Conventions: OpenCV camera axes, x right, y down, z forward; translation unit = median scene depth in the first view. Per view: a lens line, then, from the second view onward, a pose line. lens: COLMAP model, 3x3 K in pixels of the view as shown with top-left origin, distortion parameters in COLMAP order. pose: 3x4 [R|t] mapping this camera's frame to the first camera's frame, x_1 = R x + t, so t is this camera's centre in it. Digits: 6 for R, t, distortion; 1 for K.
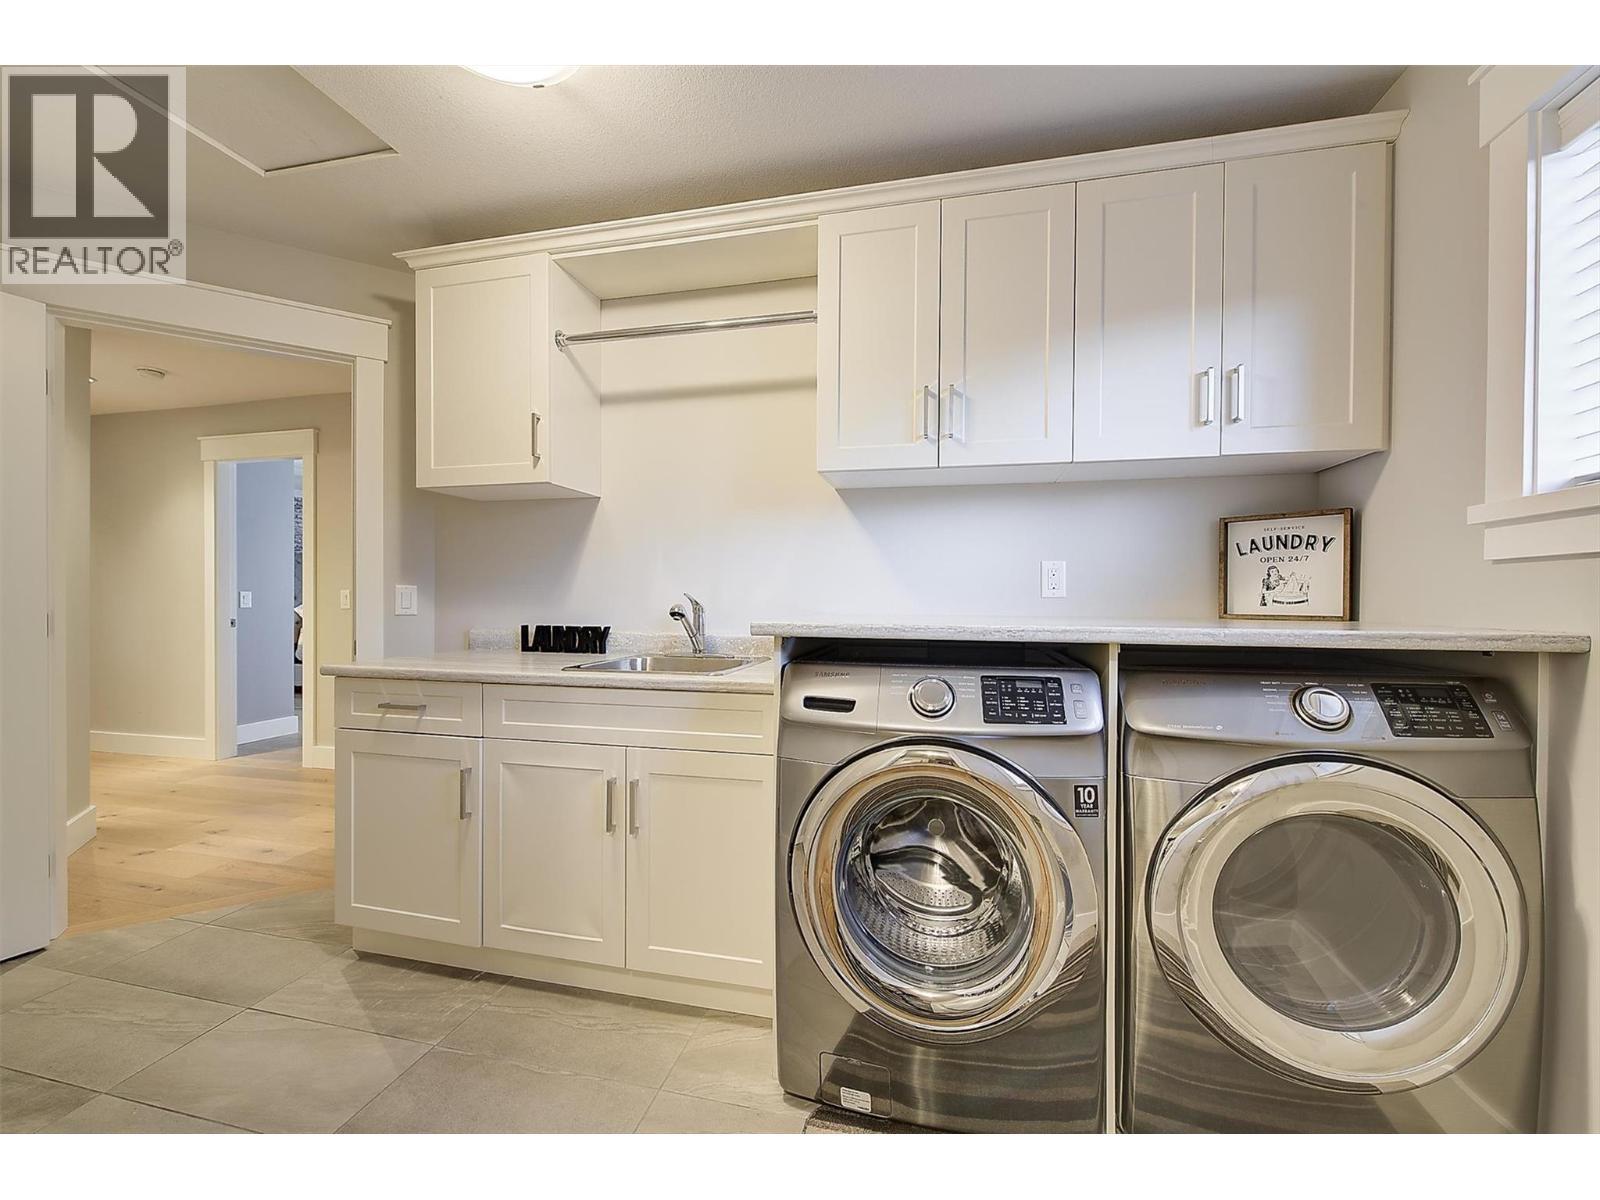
lens RADIAL K [[651.6, 0, 811.5], [0, 651.6, 619.0], [0, 0, 1]] dist [0.002030, 0.000084]
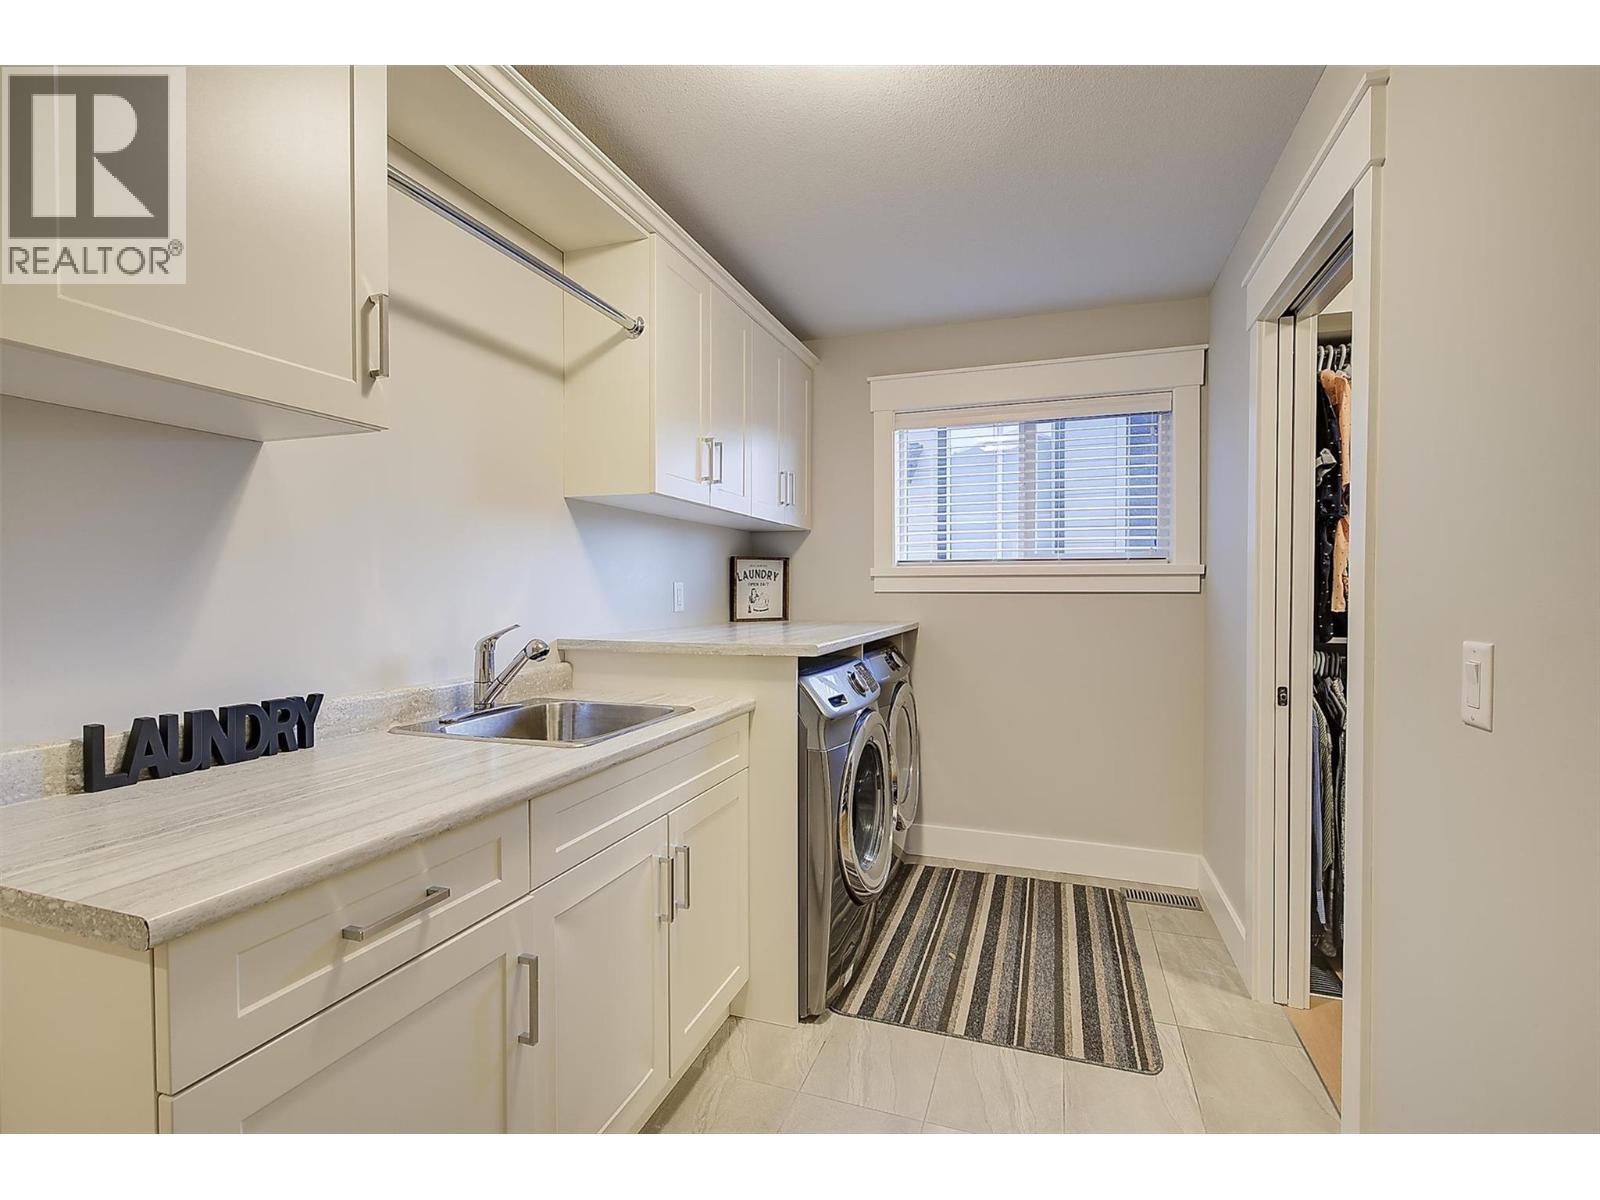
lens RADIAL K [[758.5, 0, 801.5], [0, 758.5, 589.5], [0, 0, 1]] dist [-0.003635, -0.000405]
pose [[0.094513, -0.009024, 0.995483, -1.152023], [0.032192, 0.999464, 0.006003, -0.084230], [-0.995003, 0.031479, 0.094752, 0.688802]]
